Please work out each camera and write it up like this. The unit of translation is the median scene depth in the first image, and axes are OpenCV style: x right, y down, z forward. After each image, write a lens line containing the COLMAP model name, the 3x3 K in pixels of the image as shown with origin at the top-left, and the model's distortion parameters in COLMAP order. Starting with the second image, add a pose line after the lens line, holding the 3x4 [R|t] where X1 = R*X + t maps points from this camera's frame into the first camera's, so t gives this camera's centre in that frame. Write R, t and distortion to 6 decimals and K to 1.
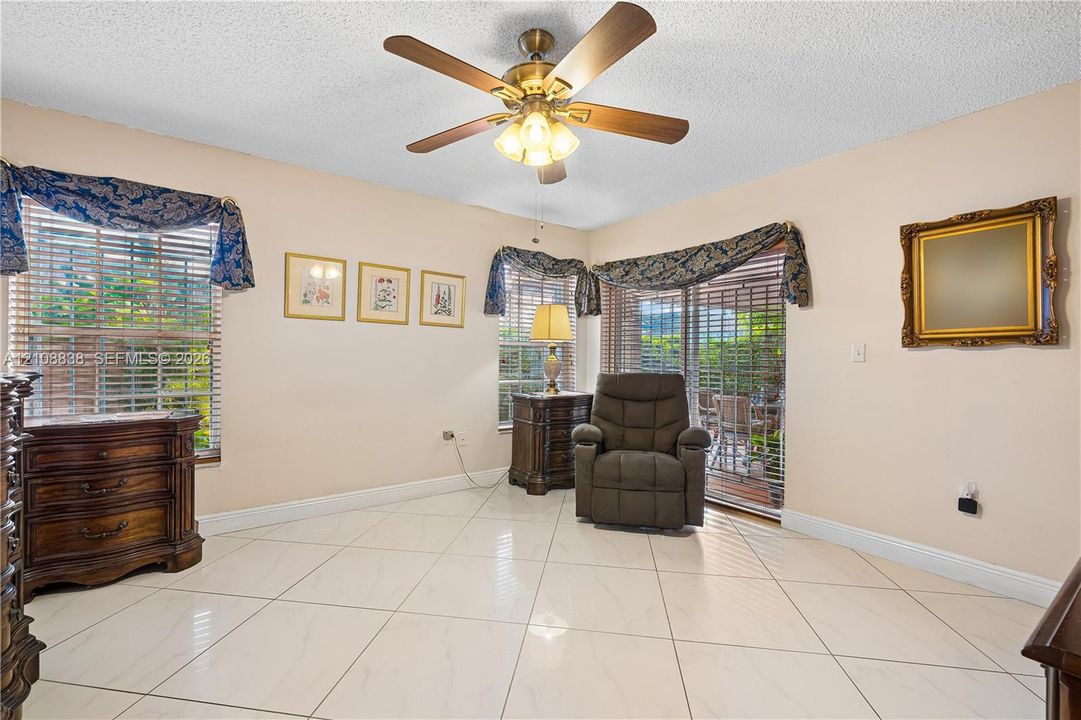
lens RADIAL K [[483.6, 0, 532.5], [0, 483.6, 359.5], [0, 0, 1]] dist [-0.003723, -0.000084]
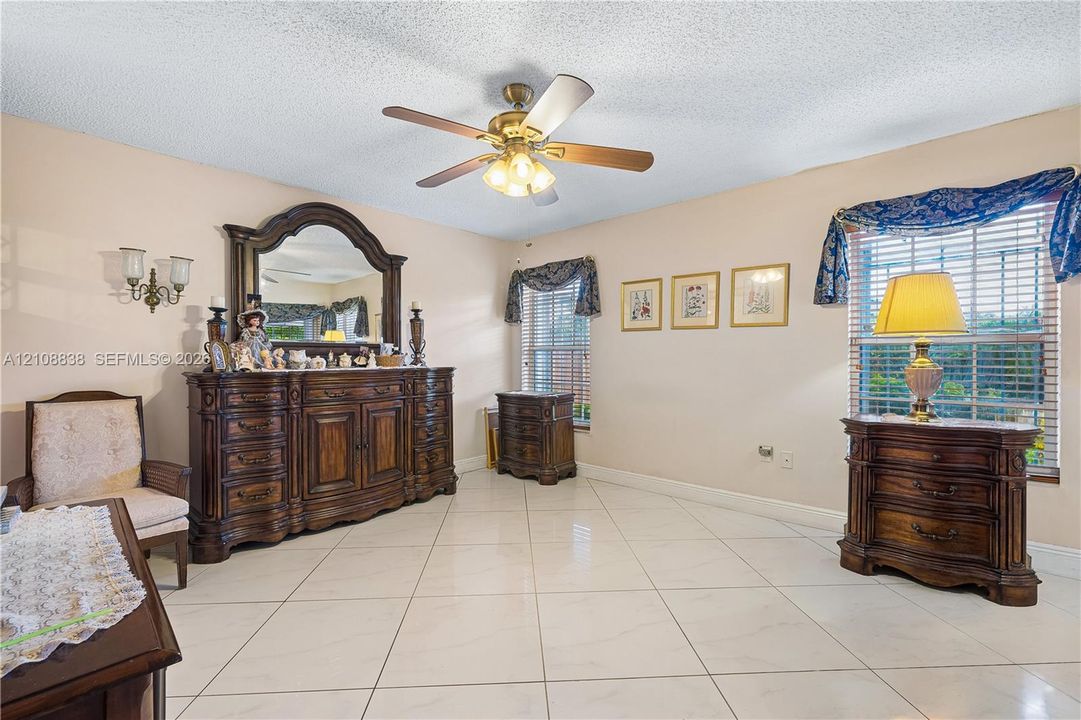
lens RADIAL K [[483.6, 0, 532.2], [0, 483.6, 359.5], [0, 0, 1]] dist [-0.003723, -0.000084]
pose [[0.142075, -0.006402, -0.989835, 0.582249], [-0.004171, 0.999966, -0.007067, 0.000493], [0.989847, 0.005133, 0.142044, 0.426678]]
